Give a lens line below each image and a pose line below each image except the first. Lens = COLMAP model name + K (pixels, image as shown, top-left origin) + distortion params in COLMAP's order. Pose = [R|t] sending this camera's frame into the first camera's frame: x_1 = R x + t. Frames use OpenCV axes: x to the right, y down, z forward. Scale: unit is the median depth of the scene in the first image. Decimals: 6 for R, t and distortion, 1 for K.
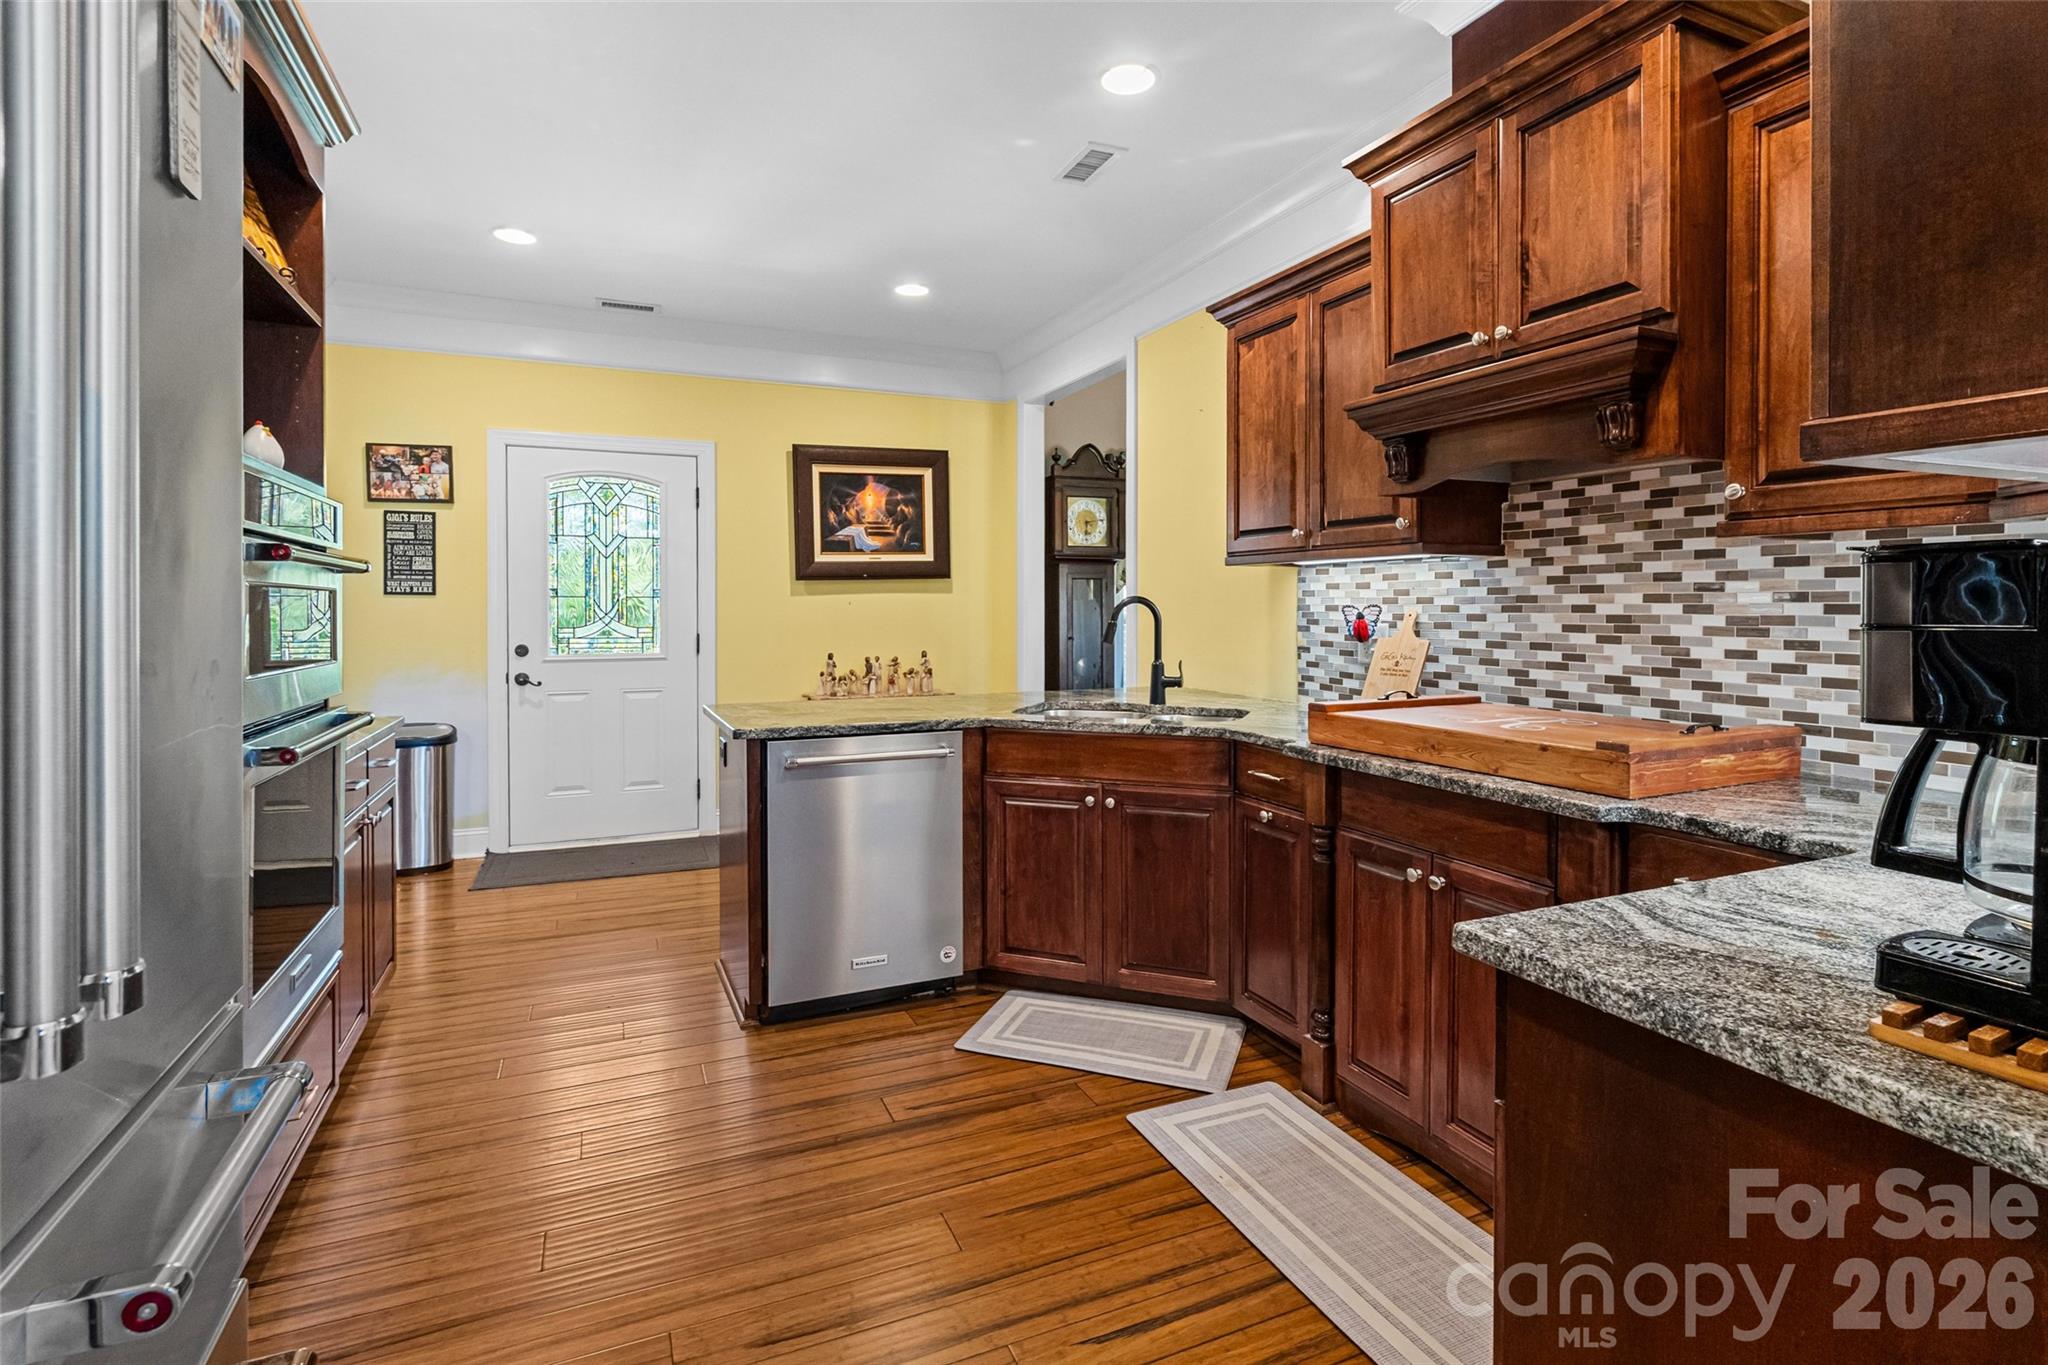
lens RADIAL K [[965.1, 0, 1017.6], [0, 965.1, 625.5], [0, 0, 1]] dist [-0.004134, 0.000056]
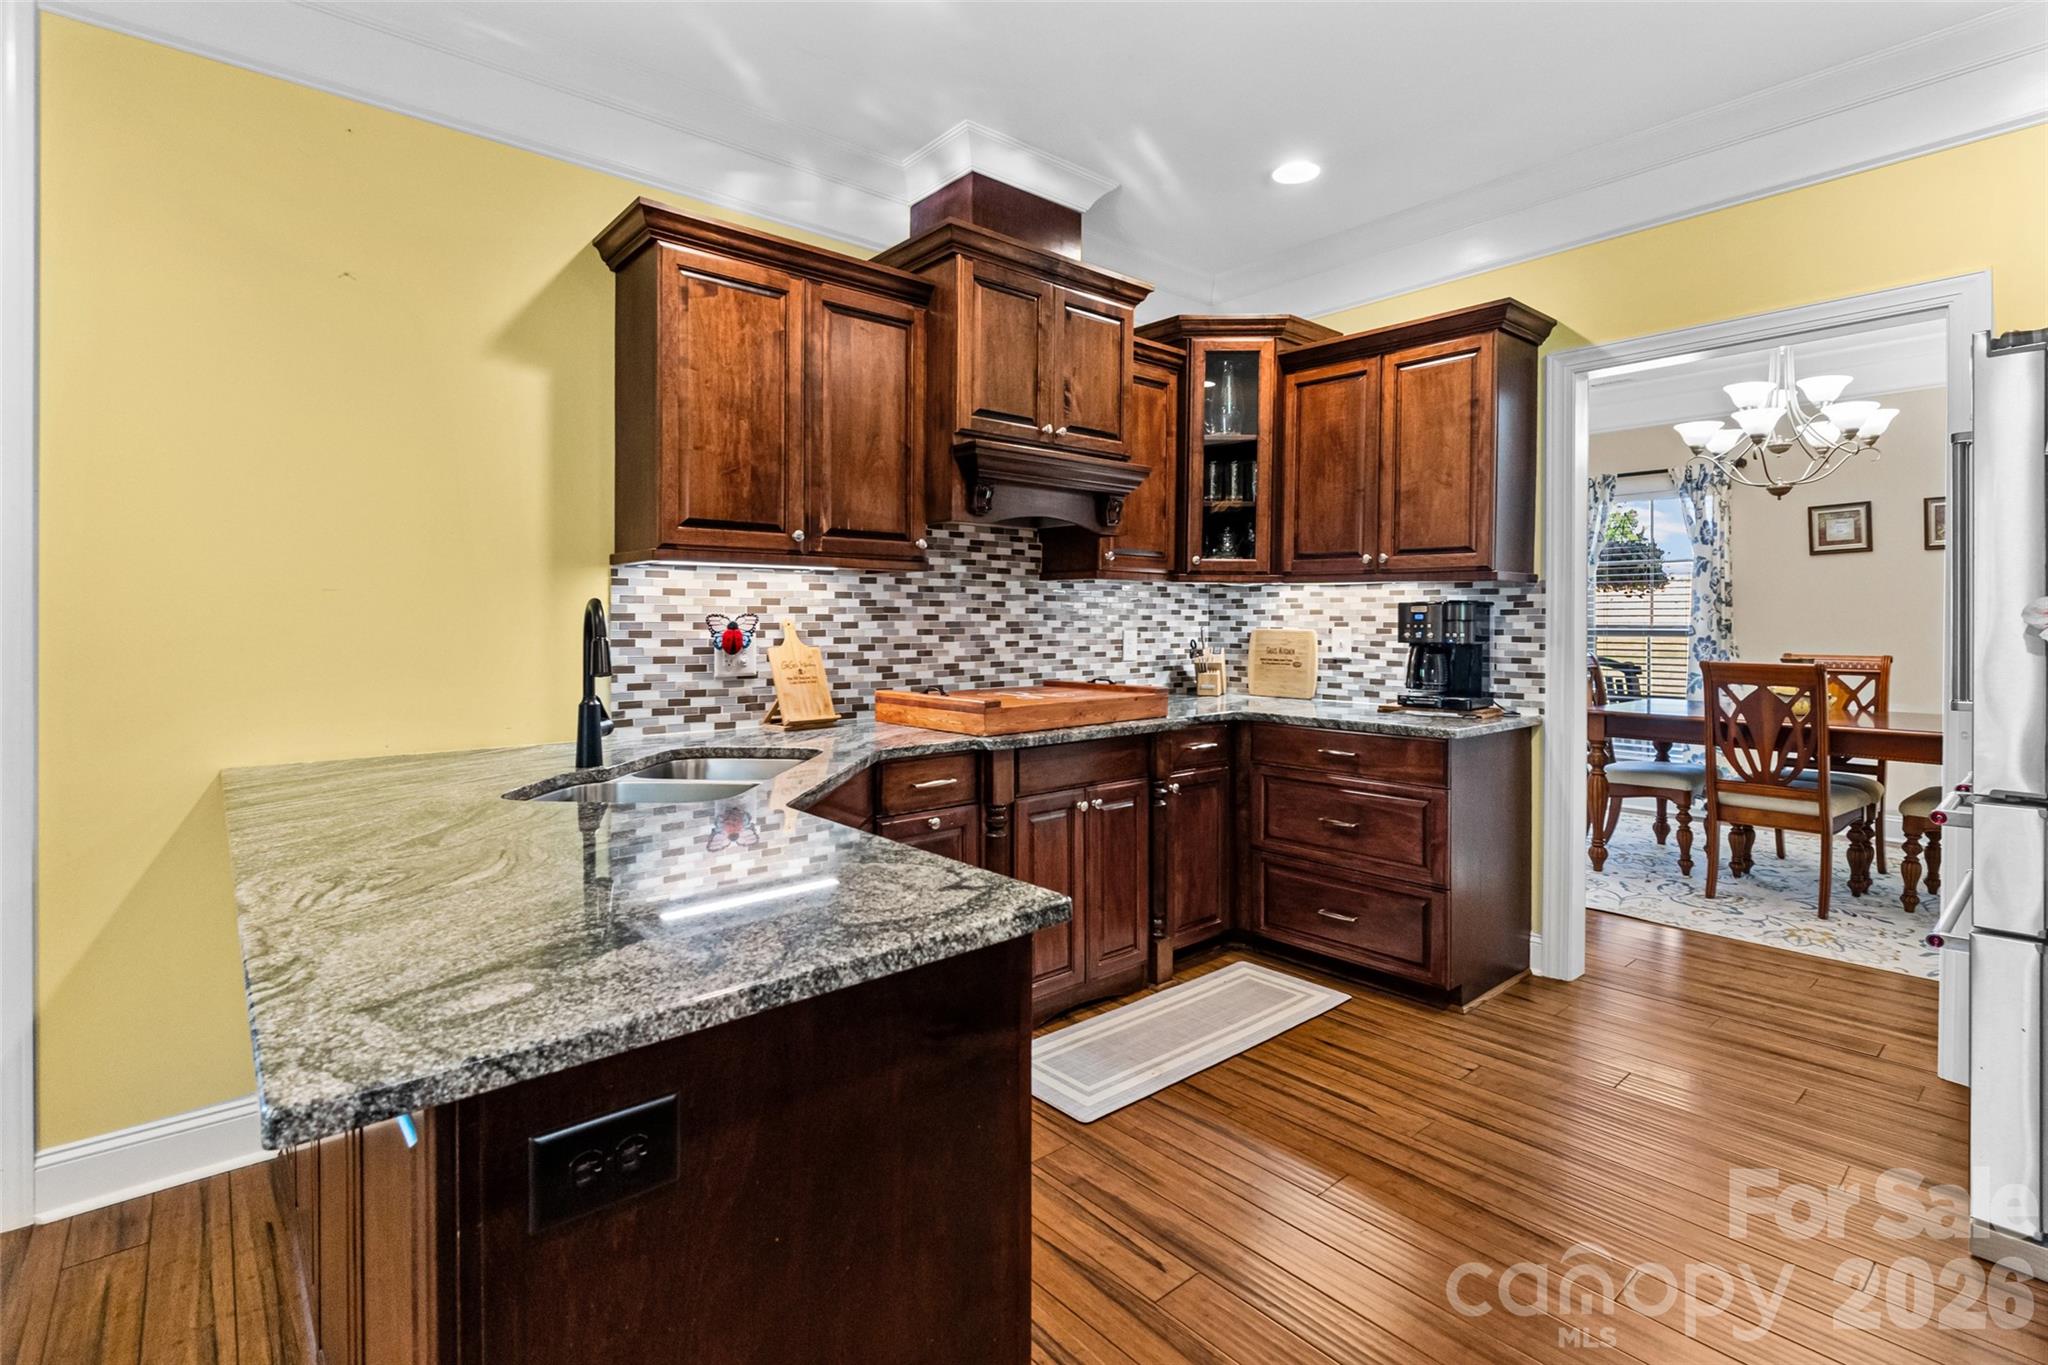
lens RADIAL K [[981.9, 0, 1026.7], [0, 981.9, 625.0], [0, 0, 1]] dist [-0.000397, 0.000585]
pose [[-0.301200, -0.007625, 0.953531, -0.714251], [0.018202, 0.999740, 0.013744, -0.020907], [-0.953387, 0.021496, -0.300982, 1.158876]]
